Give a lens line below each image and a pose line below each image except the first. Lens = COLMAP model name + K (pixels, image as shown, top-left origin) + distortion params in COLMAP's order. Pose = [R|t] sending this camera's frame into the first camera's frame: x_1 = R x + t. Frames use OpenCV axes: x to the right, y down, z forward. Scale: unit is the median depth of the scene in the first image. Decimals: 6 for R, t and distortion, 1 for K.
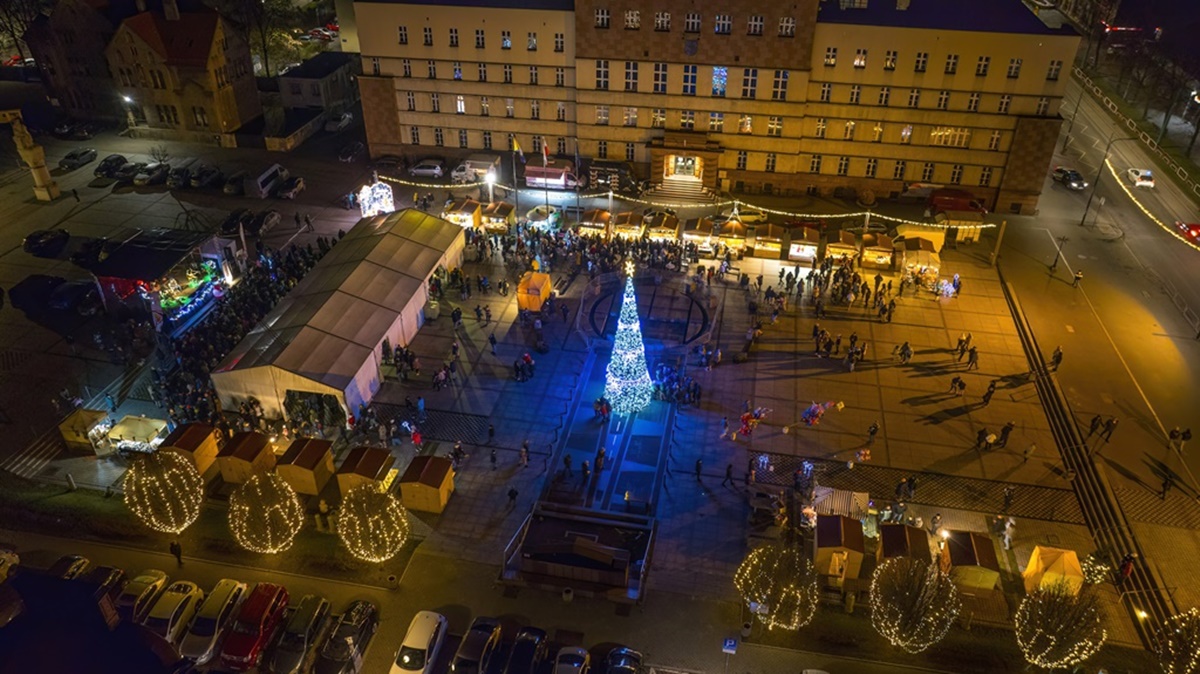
lens RADIAL K [[847.8, 0, 600.0], [0, 847.8, 337.0], [0, 0, 1]] dist [-0.002869, 0.000527]
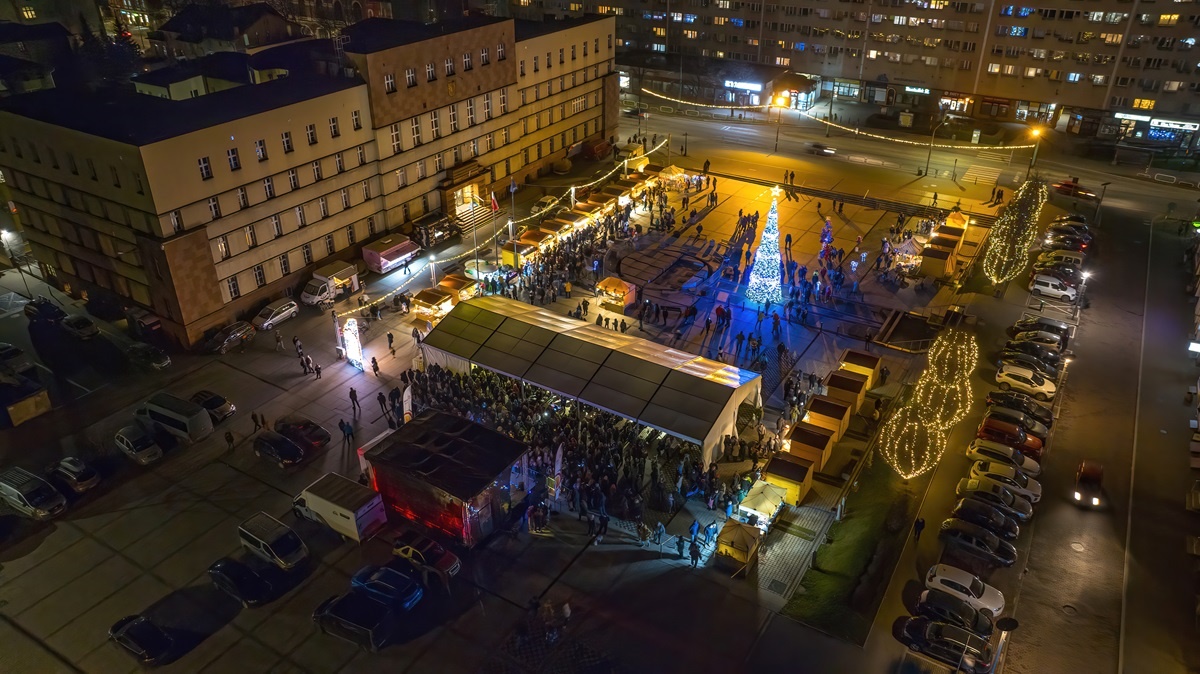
lens RADIAL K [[847.8, 0, 600.0], [0, 847.8, 337.0], [0, 0, 1]] dist [-0.002869, 0.000527]
pose [[0.352636, -0.463940, 0.812655, -0.837461], [0.515376, 0.821150, 0.245152, -0.239100], [-0.781048, 0.332374, 0.528670, 0.362528]]
